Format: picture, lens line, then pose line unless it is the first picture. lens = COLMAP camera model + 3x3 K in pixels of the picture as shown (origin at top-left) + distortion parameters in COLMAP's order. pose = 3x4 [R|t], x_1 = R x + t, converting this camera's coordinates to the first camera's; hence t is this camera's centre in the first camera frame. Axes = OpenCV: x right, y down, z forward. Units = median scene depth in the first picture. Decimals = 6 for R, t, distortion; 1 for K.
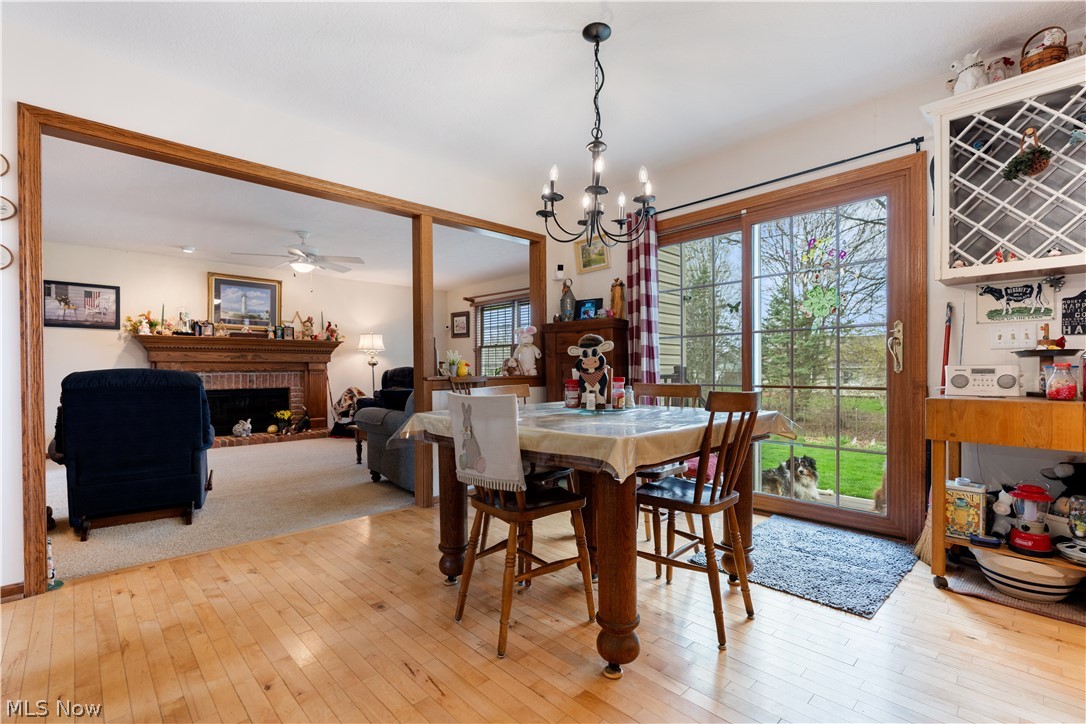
lens RADIAL K [[490.4, 0, 546.3], [0, 490.4, 374.6], [0, 0, 1]] dist [0.002835, -0.000795]
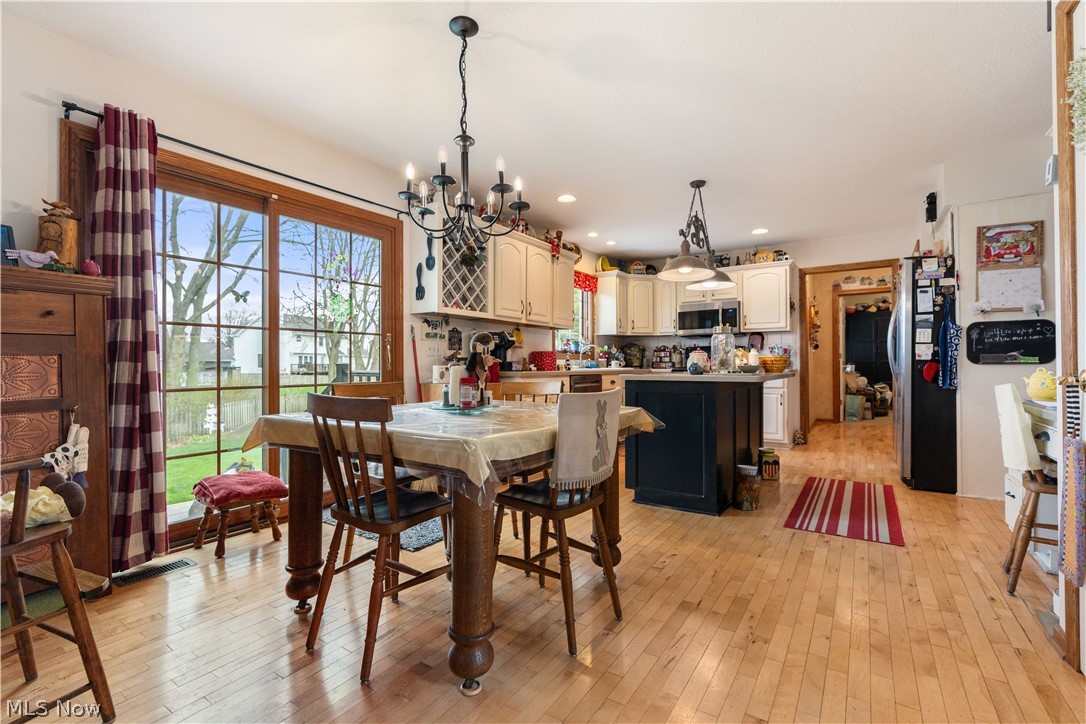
lens RADIAL K [[490.4, 0, 546.4], [0, 490.4, 360.1], [0, 0, 1]] dist [0.002835, -0.000795]
pose [[-0.217767, 0.016451, 0.975862, -0.413110], [0.017504, 0.999763, -0.012948, -0.004435], [-0.975844, 0.014262, -0.218003, 0.491429]]
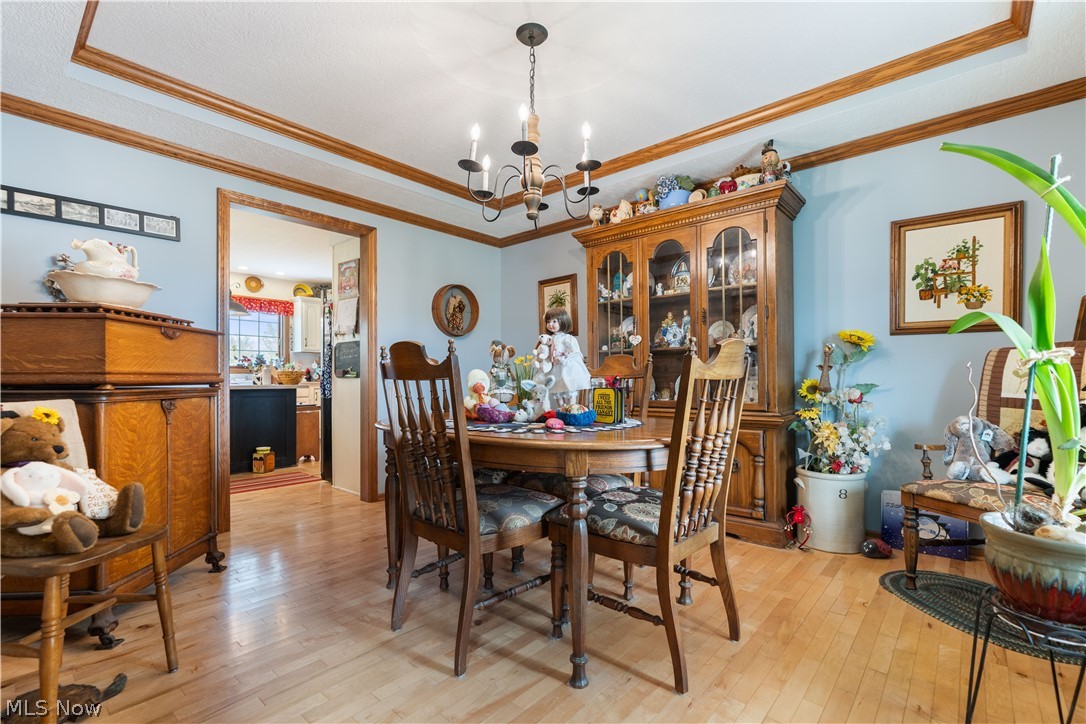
lens RADIAL K [[490.4, 0, 537.8], [0, 490.4, 372.6], [0, 0, 1]] dist [0.002835, -0.000795]
pose [[-0.074576, 0.013635, 0.997122, -0.751285], [0.015166, 0.999806, -0.012537, 0.009275], [-0.997100, 0.014187, -0.074769, -0.612651]]
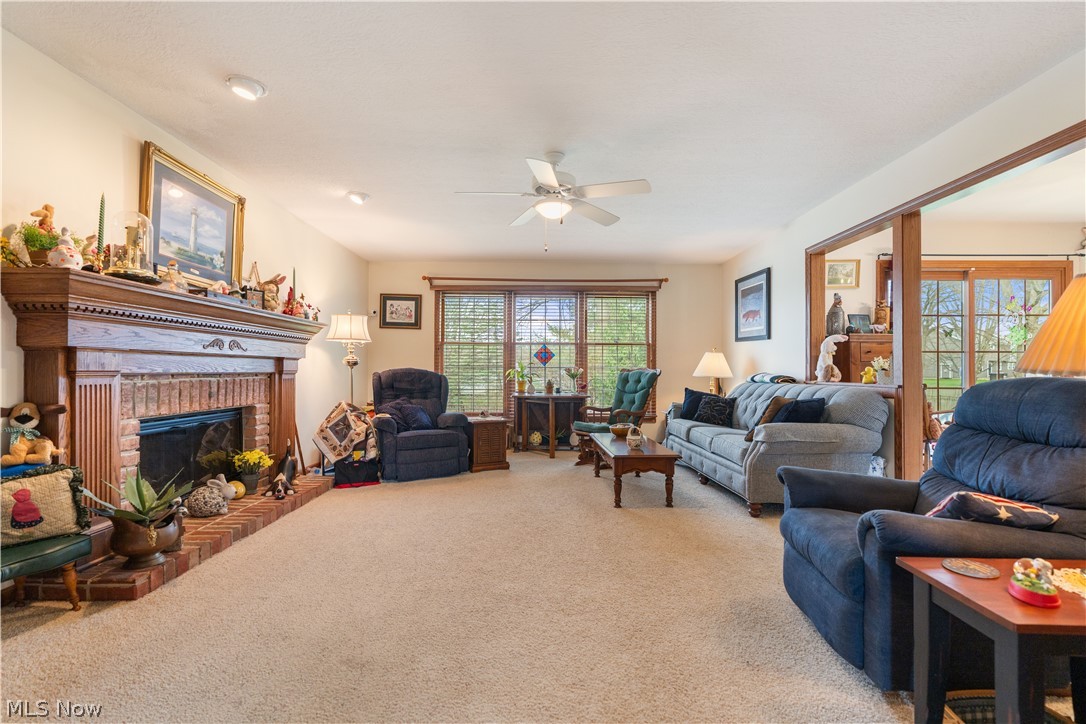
lens RADIAL K [[490.4, 0, 544.1], [0, 490.4, 367.7], [0, 0, 1]] dist [0.002835, -0.000795]
pose [[0.686978, 0.013890, 0.726546, -1.055789], [-0.001247, 0.999838, -0.017935, -0.007555], [-0.726677, 0.011415, 0.686884, 0.638063]]
